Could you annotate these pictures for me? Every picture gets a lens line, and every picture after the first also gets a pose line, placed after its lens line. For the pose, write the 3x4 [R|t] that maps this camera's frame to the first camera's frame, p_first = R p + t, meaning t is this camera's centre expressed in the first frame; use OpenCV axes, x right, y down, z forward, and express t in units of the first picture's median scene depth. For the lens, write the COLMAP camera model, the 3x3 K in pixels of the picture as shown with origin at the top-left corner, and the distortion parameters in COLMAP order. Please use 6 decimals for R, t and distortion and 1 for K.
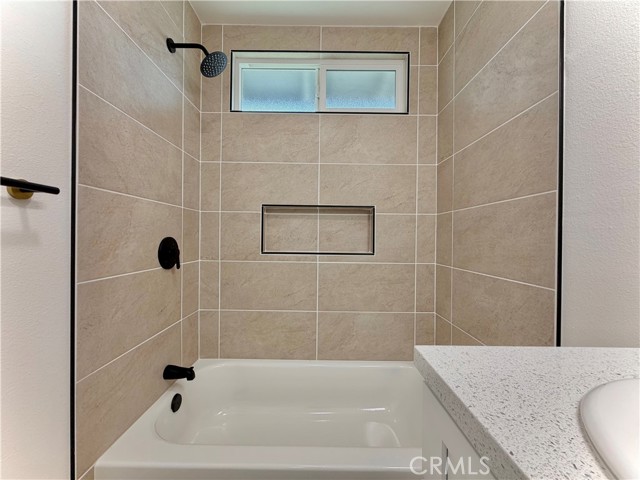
lens RADIAL K [[257.3, 0, 318.7], [0, 257.3, 239.7], [0, 0, 1]] dist [0.000686, 0.000392]
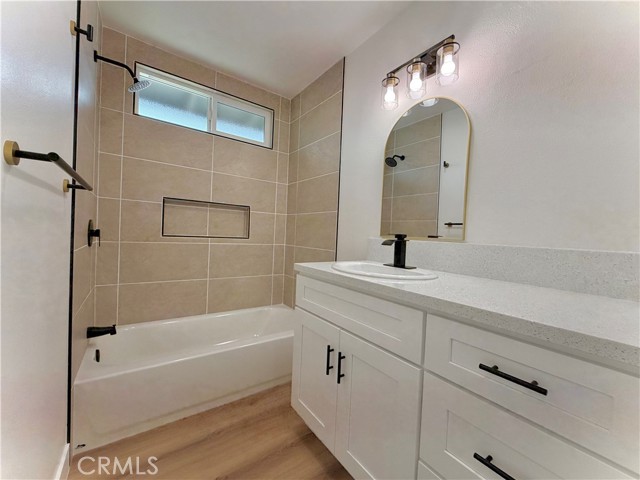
lens RADIAL K [[257.3, 0, 318.1], [0, 257.3, 235.7], [0, 0, 1]] dist [0.000686, 0.000392]
pose [[0.809544, 0.020955, 0.586685, -0.340276], [-0.034777, 0.999319, 0.012295, 0.009156], [-0.586029, -0.030357, 0.809722, -0.455410]]
